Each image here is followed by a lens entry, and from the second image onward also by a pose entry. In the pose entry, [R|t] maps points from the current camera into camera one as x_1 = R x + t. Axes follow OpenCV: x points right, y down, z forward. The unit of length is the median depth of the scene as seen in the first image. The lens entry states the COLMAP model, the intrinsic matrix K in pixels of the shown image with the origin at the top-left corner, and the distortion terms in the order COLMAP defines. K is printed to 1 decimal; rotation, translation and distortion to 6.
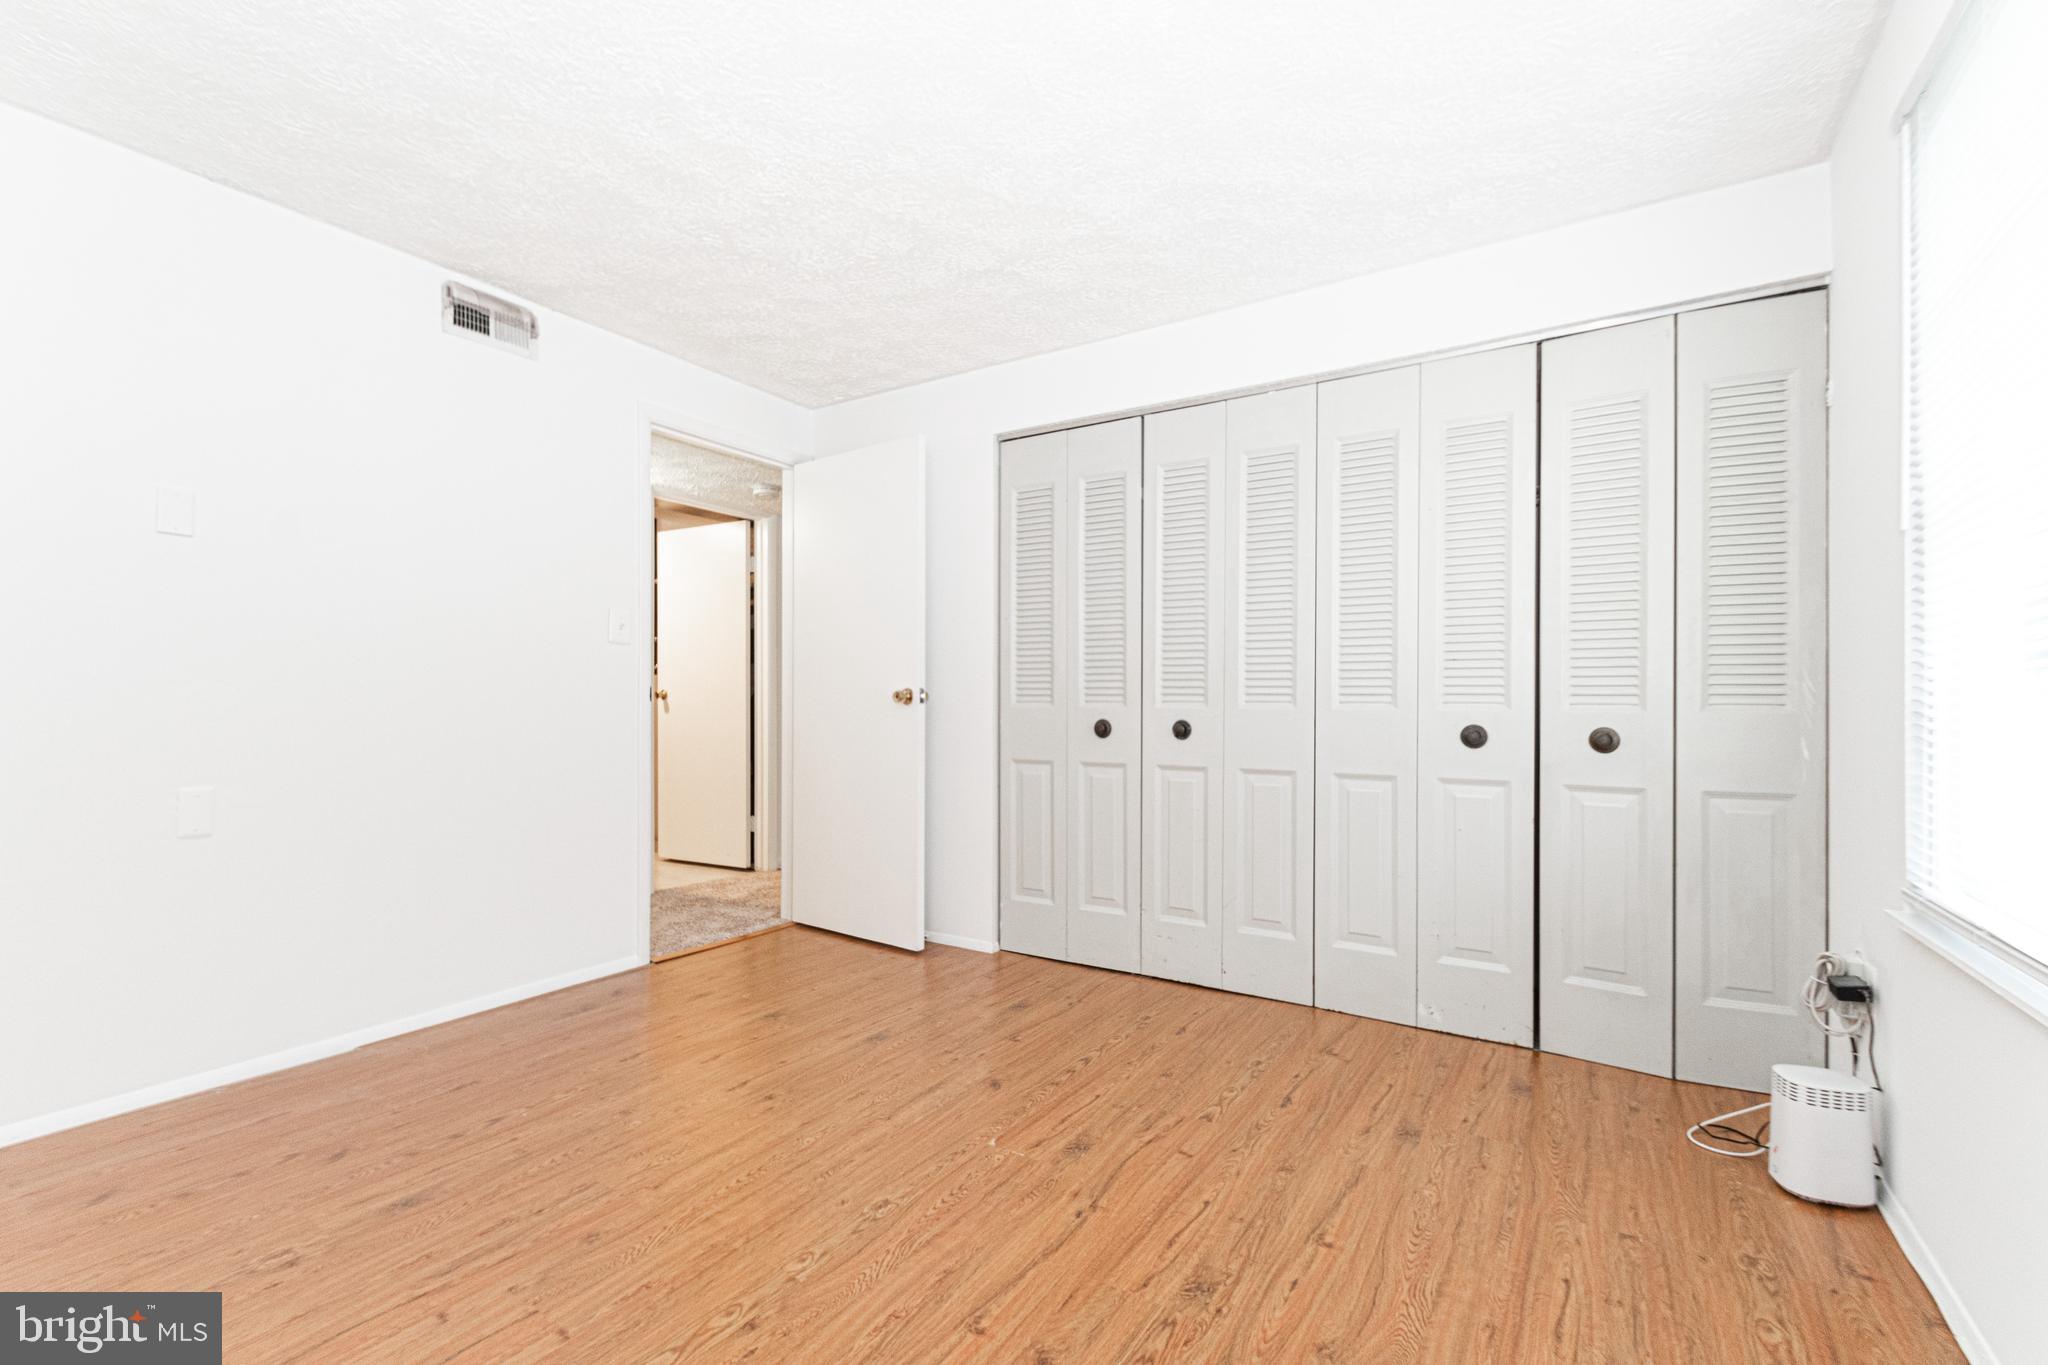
lens RADIAL K [[910.3, 0, 1028.7], [0, 910.3, 696.2], [0, 0, 1]] dist [0.006263, -0.001483]
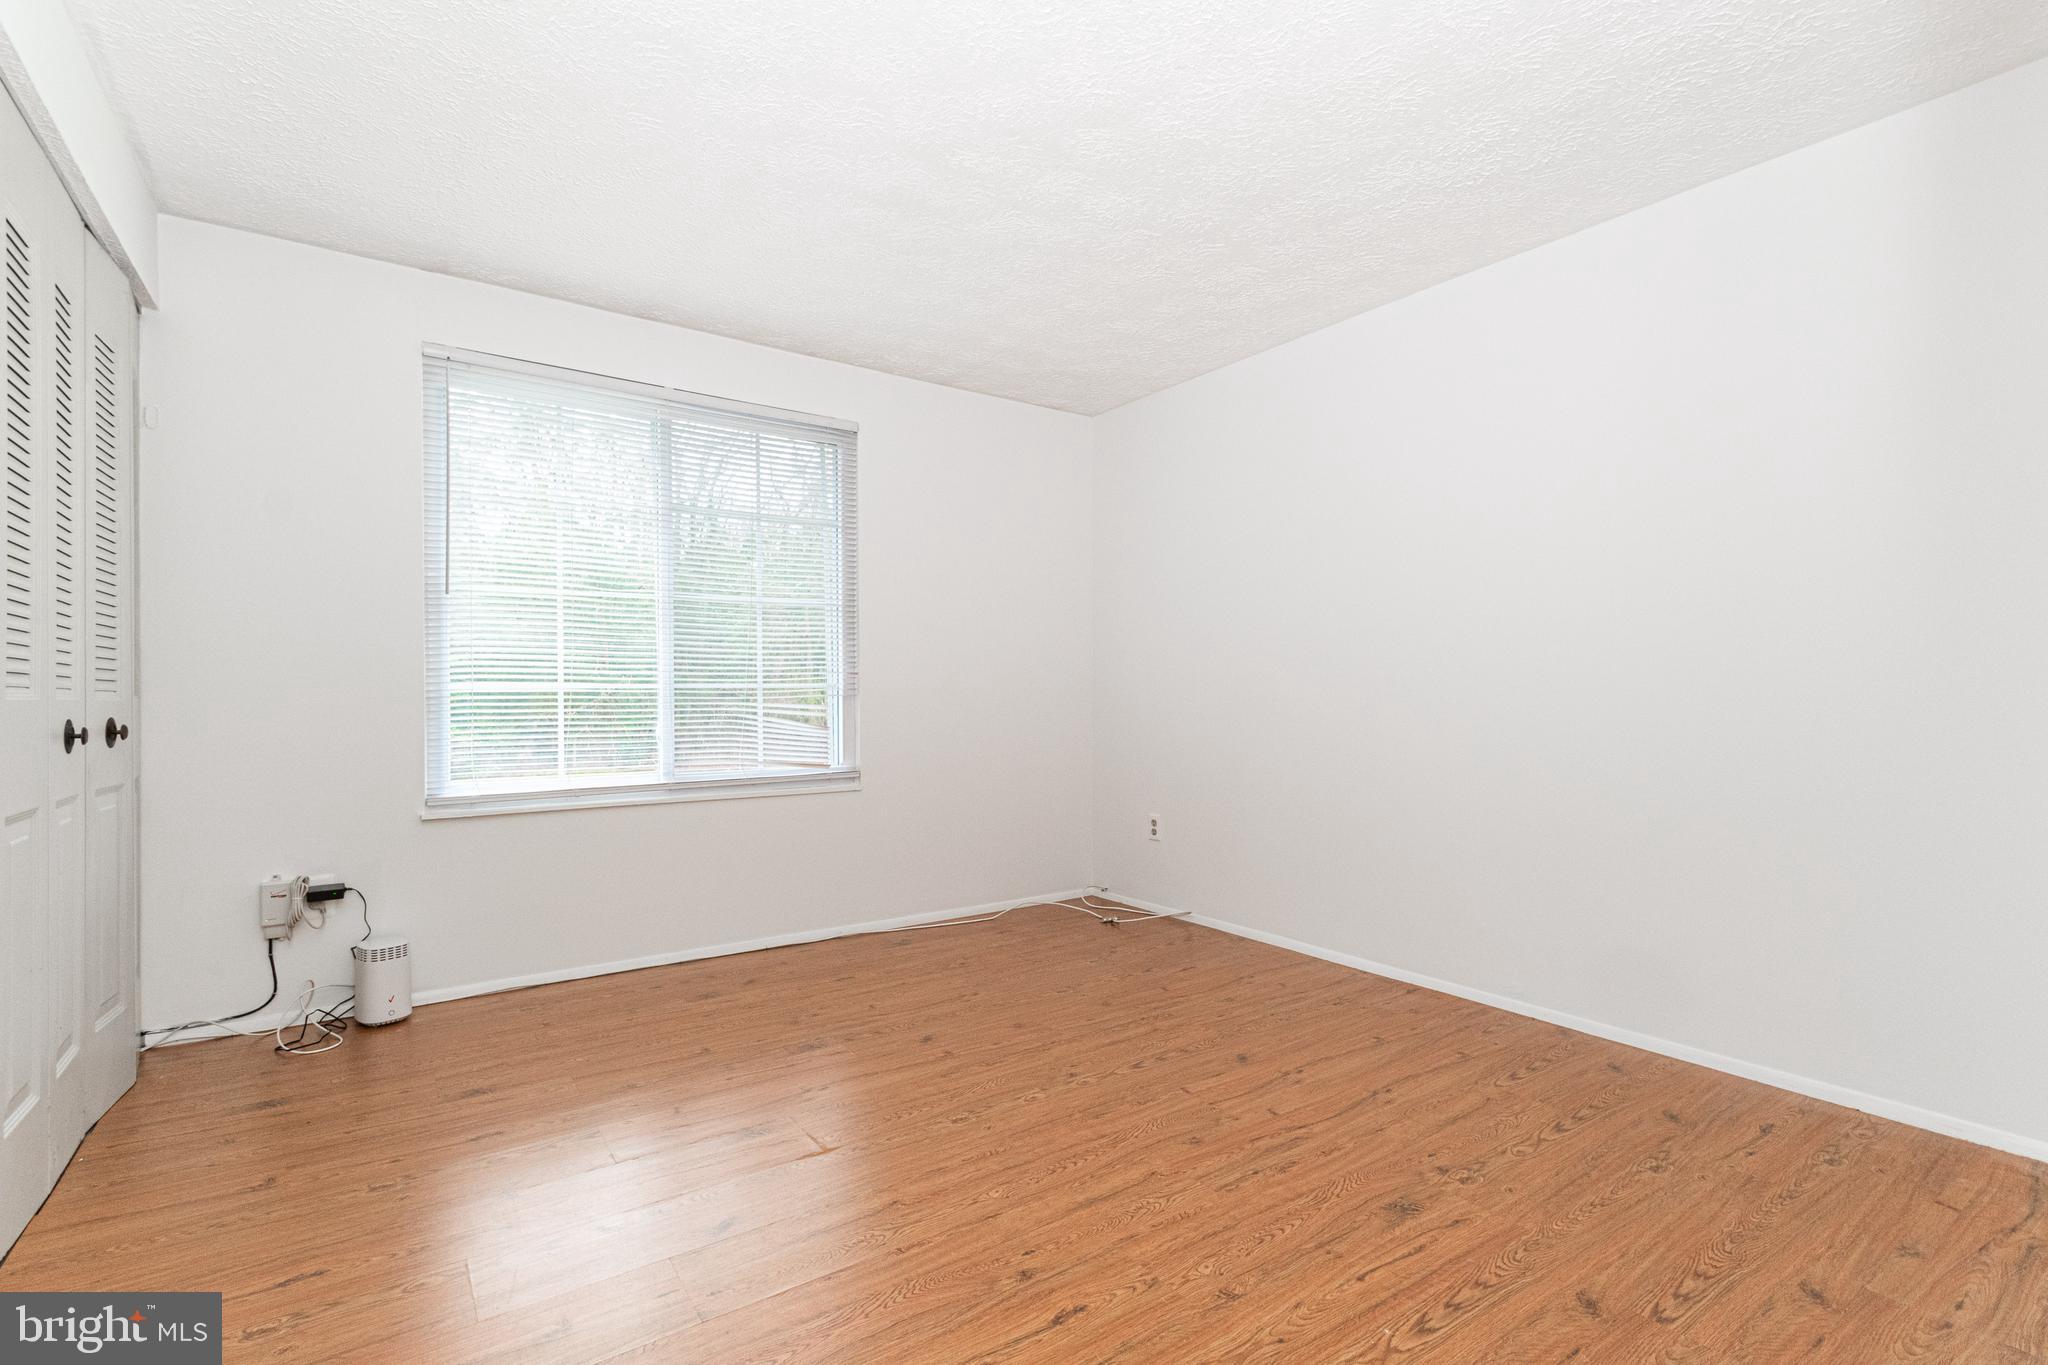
lens RADIAL K [[910.3, 0, 1021.9], [0, 910.3, 690.6], [0, 0, 1]] dist [0.006263, -0.001483]
pose [[-0.923958, -0.002248, 0.382487, -0.659347], [-0.007317, 0.999904, -0.011797, 0.023897], [-0.382424, -0.013699, -0.923885, 1.995573]]
